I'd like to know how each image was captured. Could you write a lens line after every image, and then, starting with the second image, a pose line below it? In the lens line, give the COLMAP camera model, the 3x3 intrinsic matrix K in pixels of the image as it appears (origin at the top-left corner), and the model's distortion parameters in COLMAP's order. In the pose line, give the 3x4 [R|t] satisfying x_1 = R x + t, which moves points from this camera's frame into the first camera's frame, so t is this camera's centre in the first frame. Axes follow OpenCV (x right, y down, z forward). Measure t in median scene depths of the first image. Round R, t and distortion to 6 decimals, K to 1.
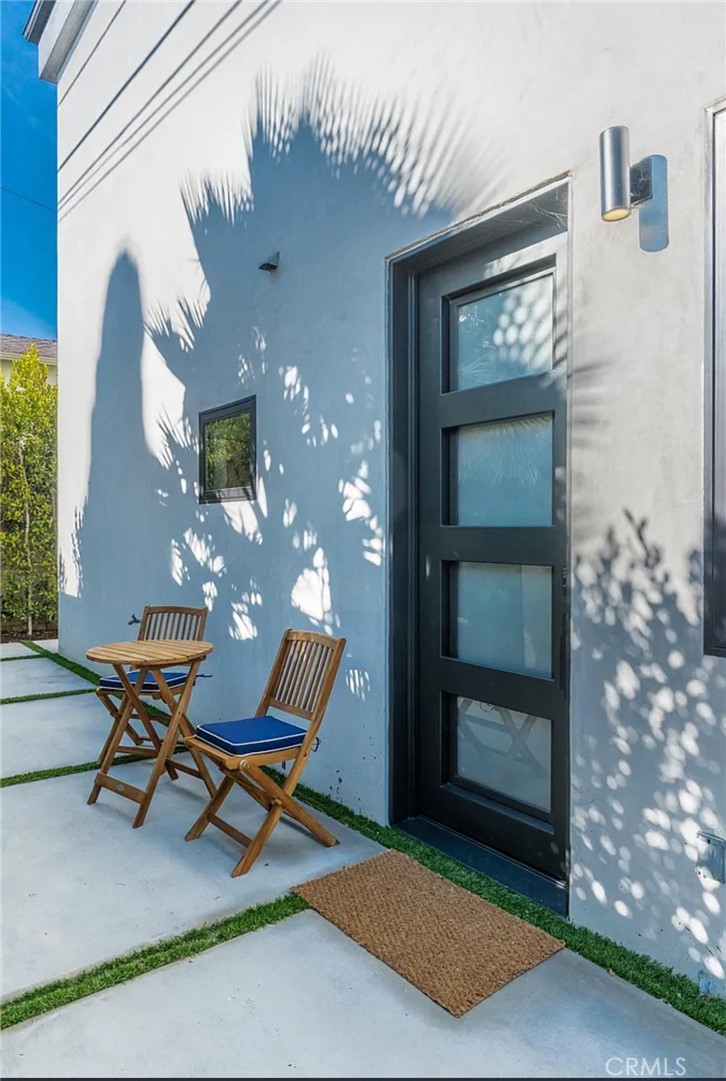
lens RADIAL K [[790.4, 0, 363.0], [0, 790.4, 540.5], [0, 0, 1]] dist [-0.005033, -0.000483]
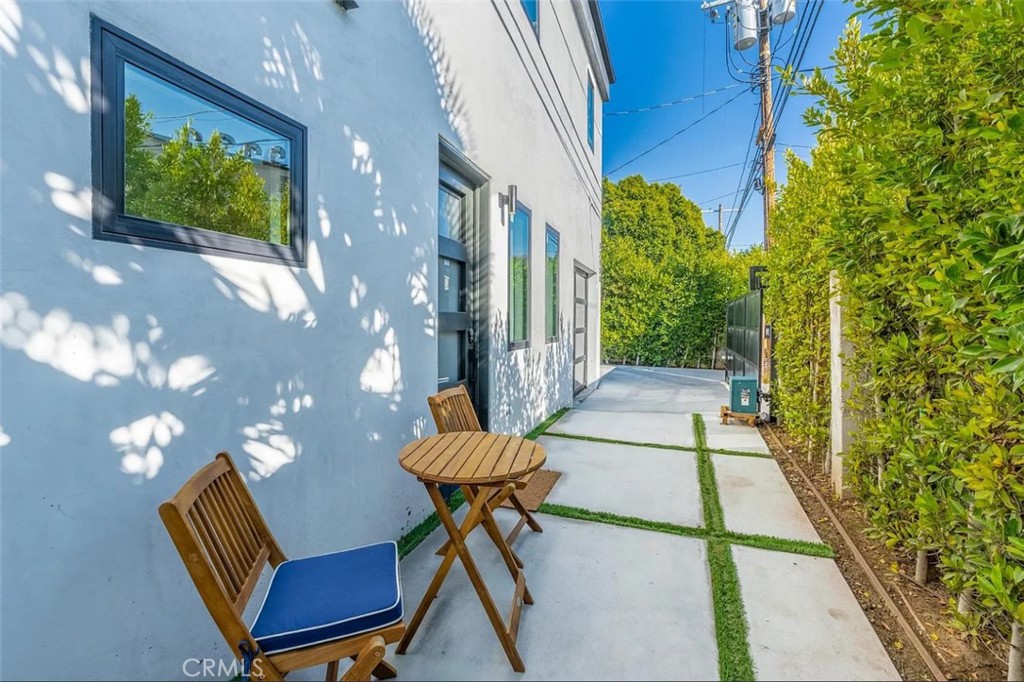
lens RADIAL K [[774.3, 0, 512.0], [0, 774.3, 341.0], [0, 0, 1]] dist [-0.000050, -0.001262]
pose [[-0.716939, -0.010098, 0.697063, -0.854622], [0.016647, 0.999362, 0.031599, -0.002983], [-0.696937, 0.034259, -0.716313, 1.518120]]
